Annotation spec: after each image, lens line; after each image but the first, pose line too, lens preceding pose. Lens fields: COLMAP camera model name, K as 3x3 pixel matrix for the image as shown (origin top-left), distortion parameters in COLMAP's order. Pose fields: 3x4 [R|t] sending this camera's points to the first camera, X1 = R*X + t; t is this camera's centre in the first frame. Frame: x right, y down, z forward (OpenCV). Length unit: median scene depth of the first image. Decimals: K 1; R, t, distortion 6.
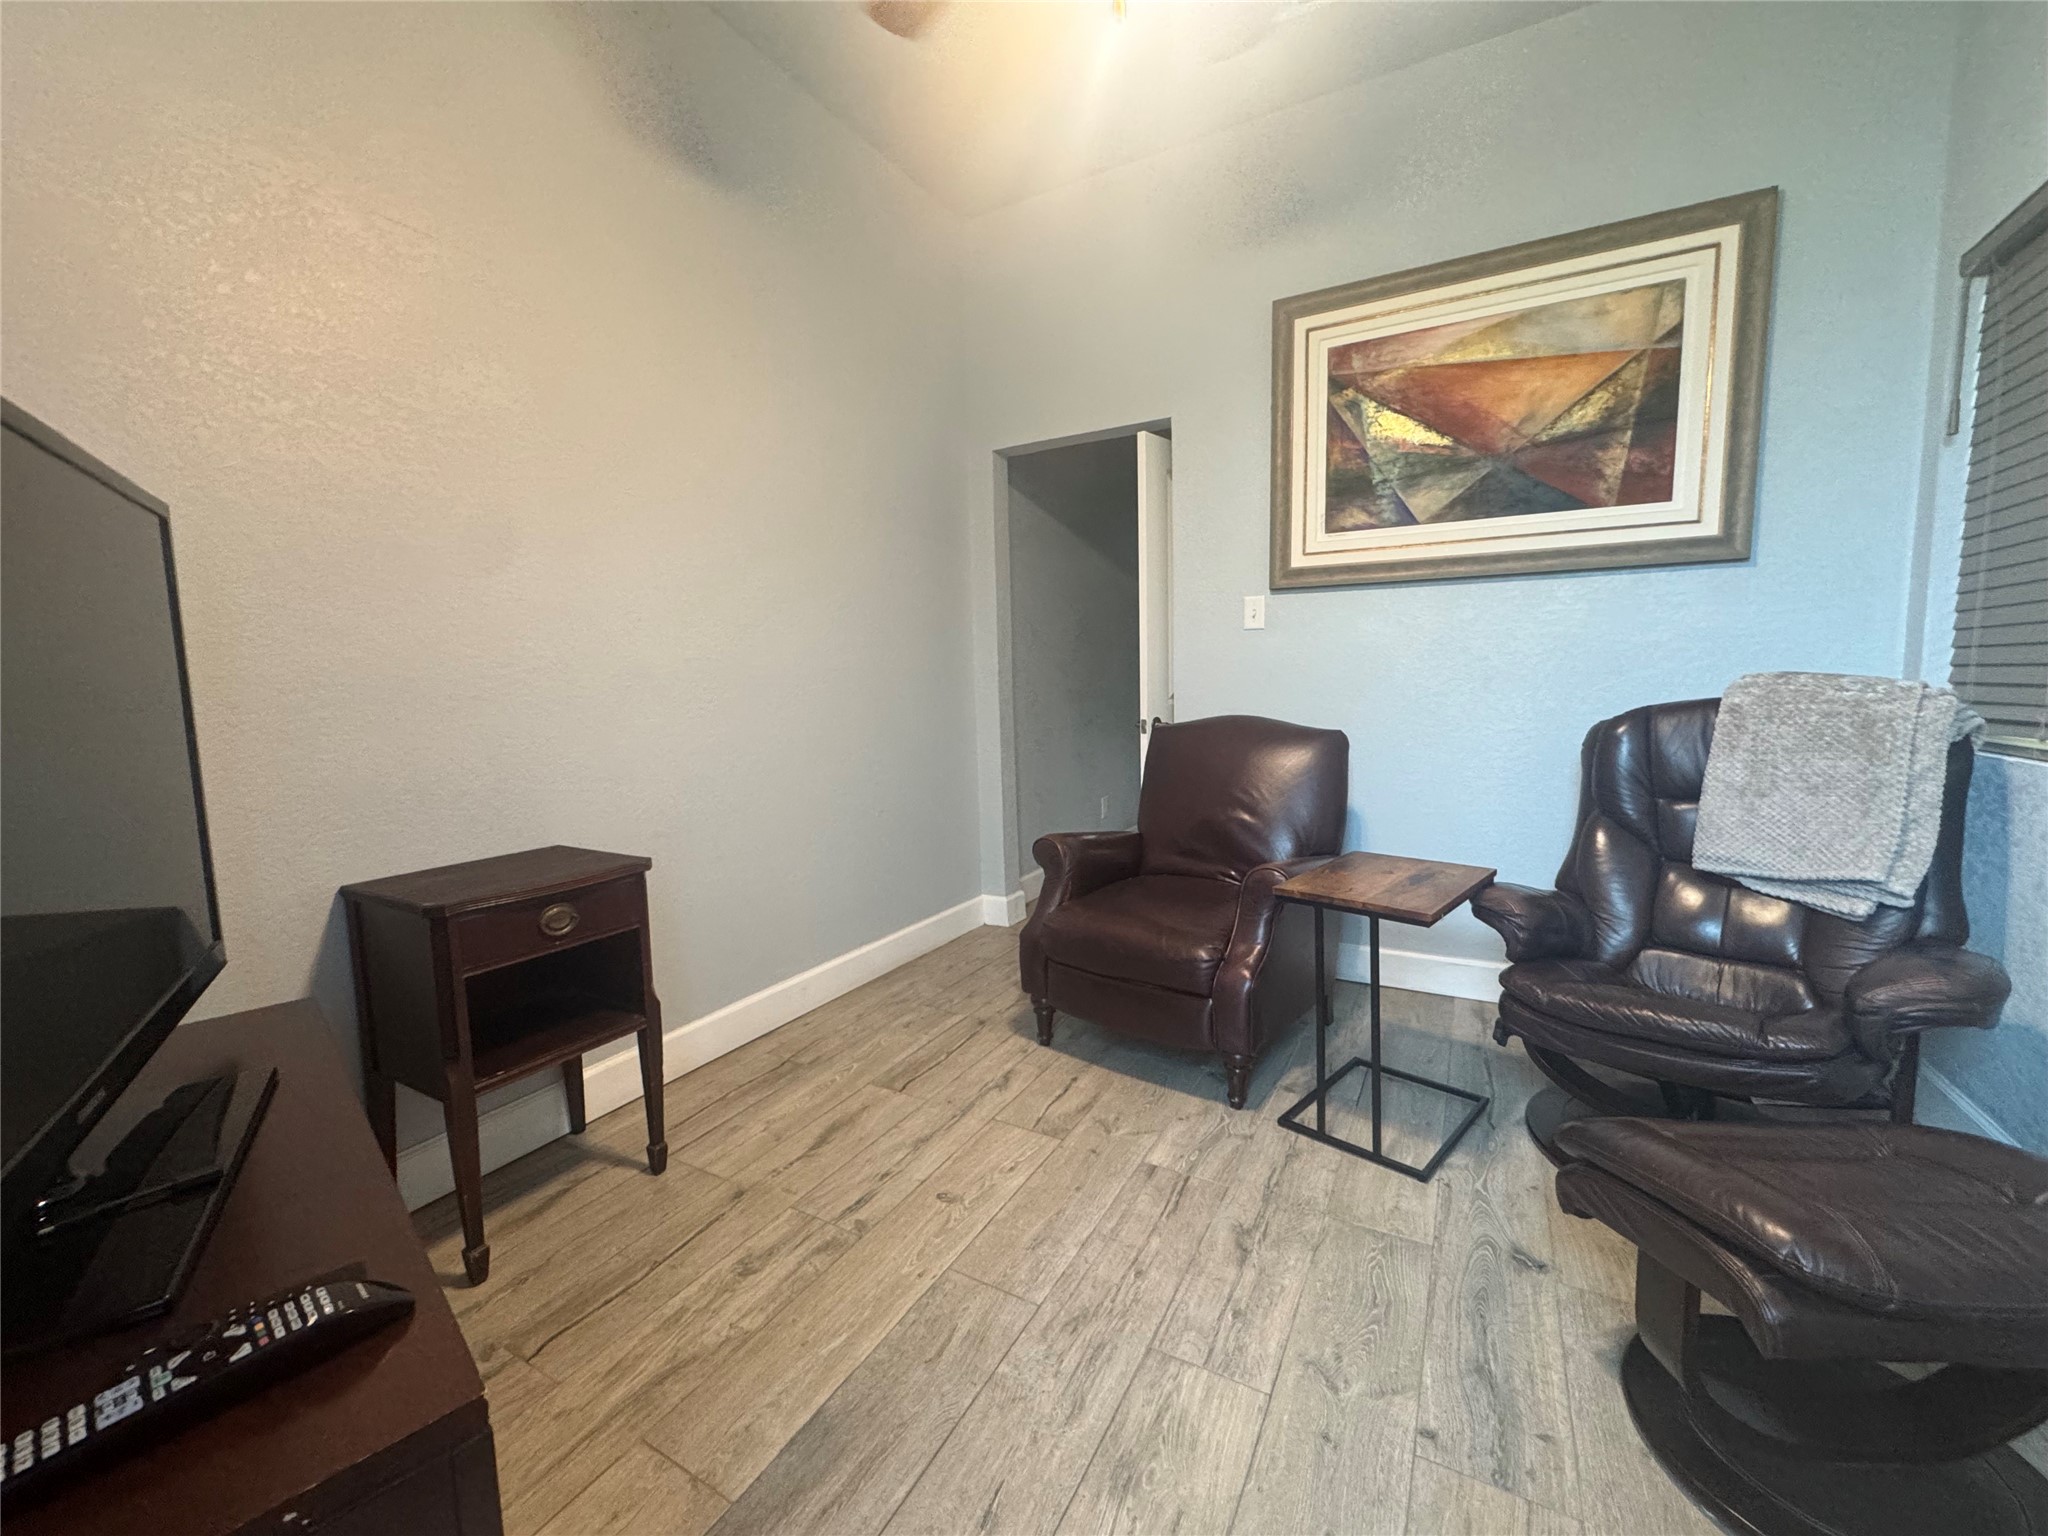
lens RADIAL K [[814.5, 0, 1023.9], [0, 814.5, 766.2], [0, 0, 1]] dist [-0.007277, -0.000055]
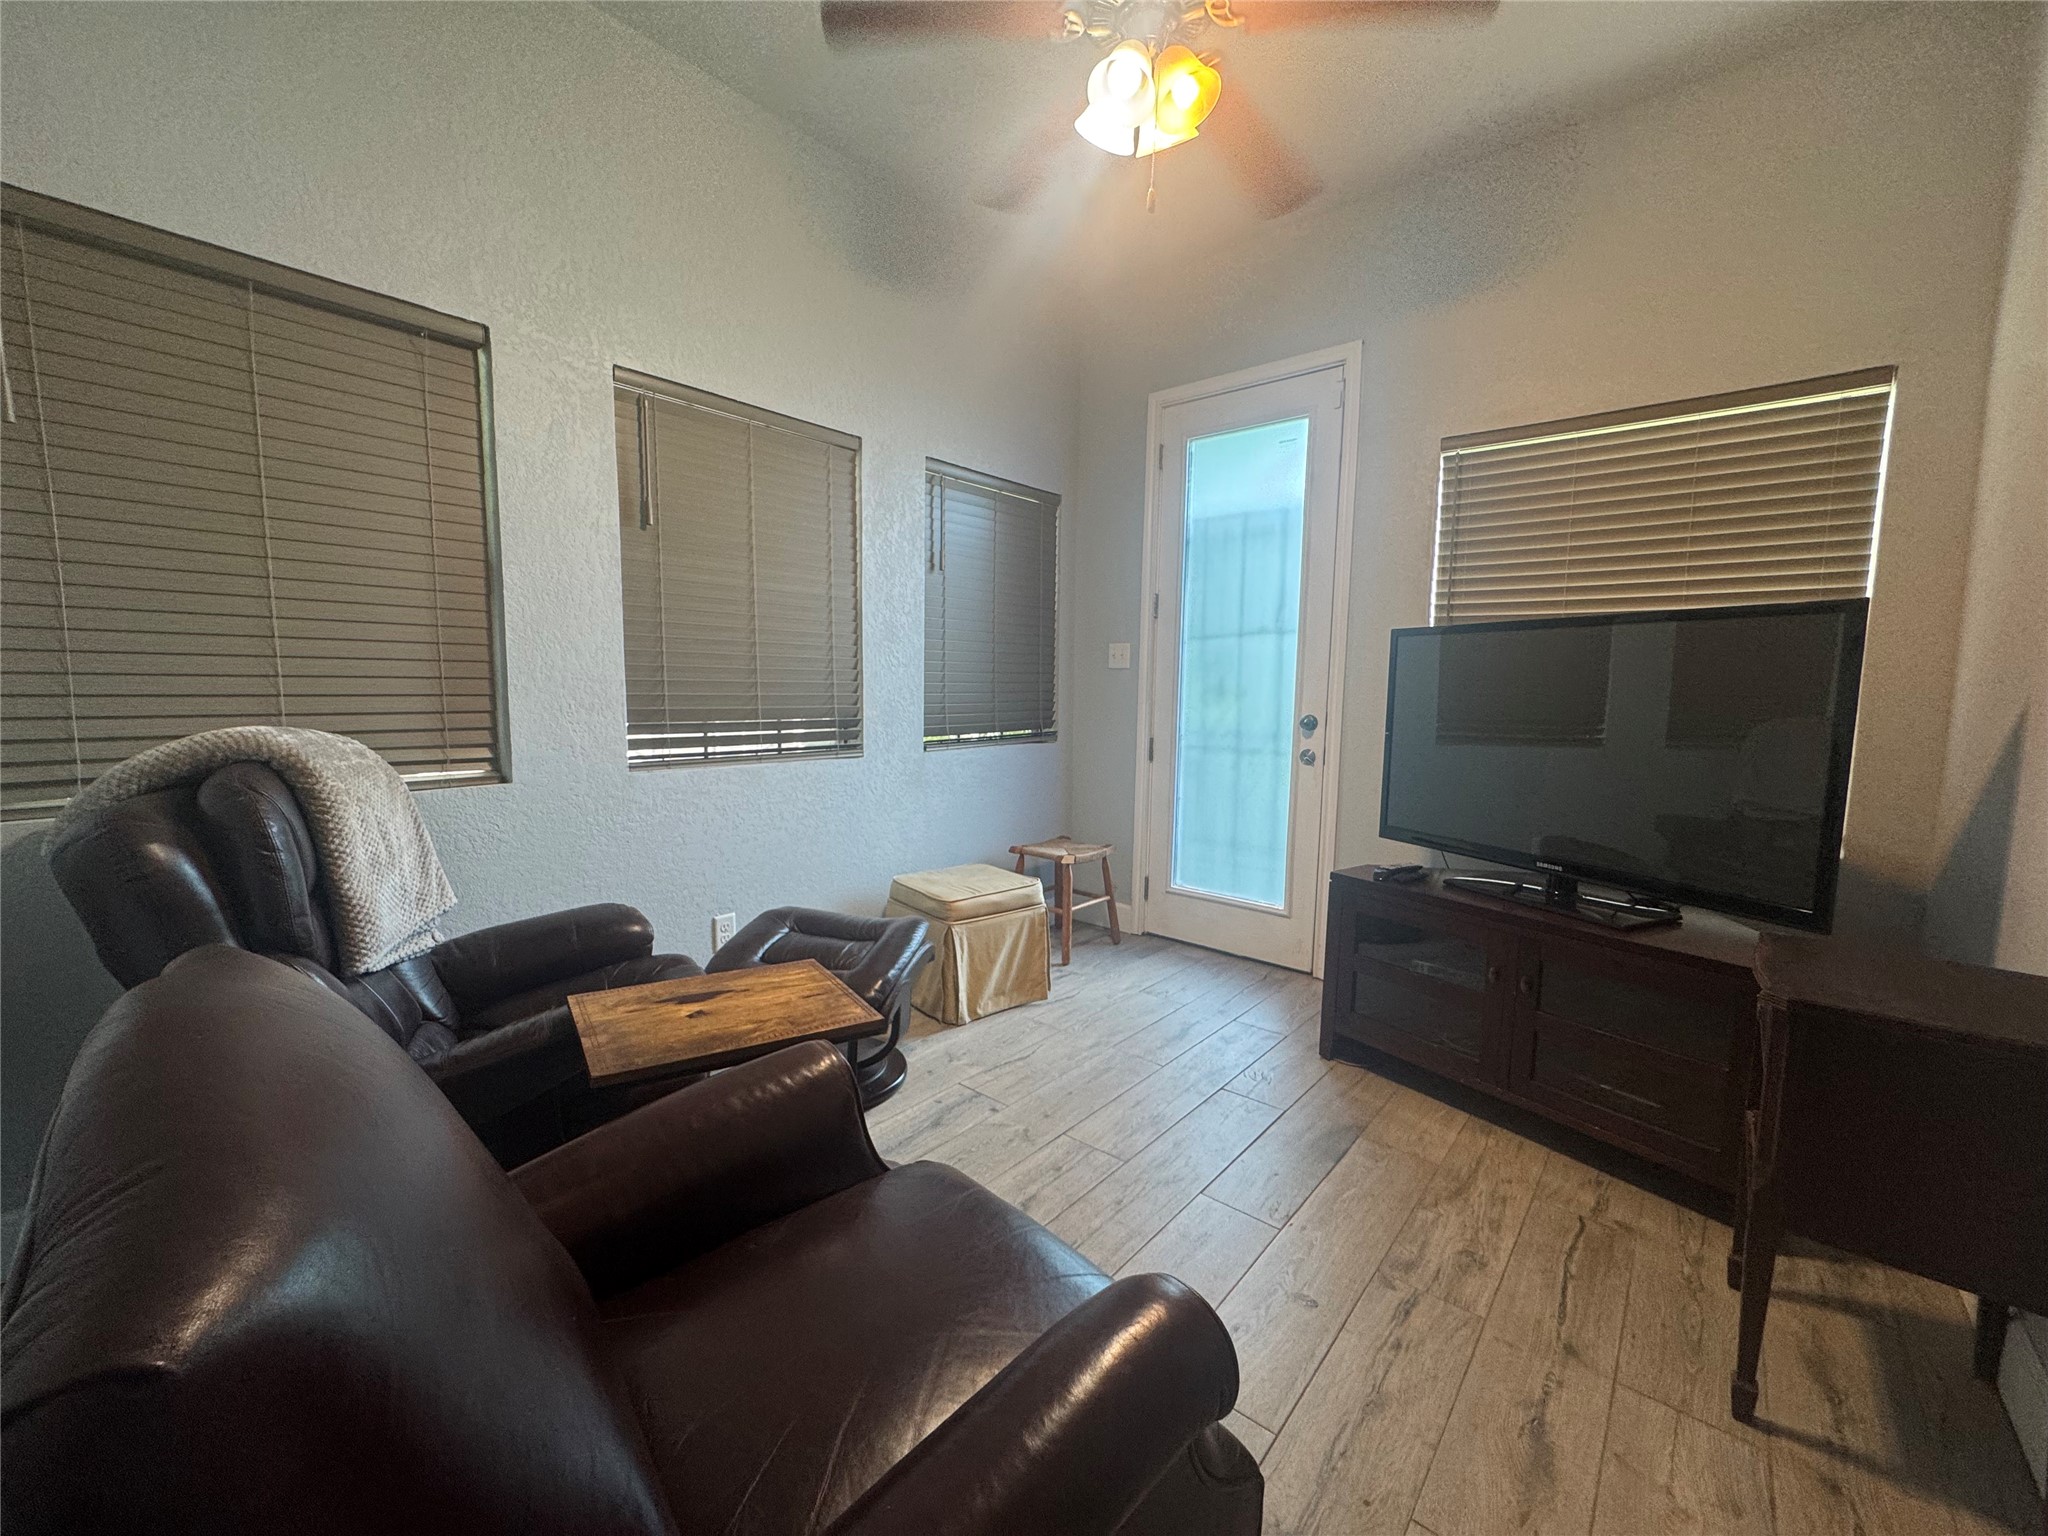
lens RADIAL K [[814.5, 0, 1021.6], [0, 814.5, 771.6], [0, 0, 1]] dist [-0.007277, -0.000055]
pose [[-0.980650, -0.016439, 0.195079, 0.053486], [0.021870, 0.981032, 0.192609, -0.249581], [-0.194545, 0.193148, -0.961689, 1.987202]]
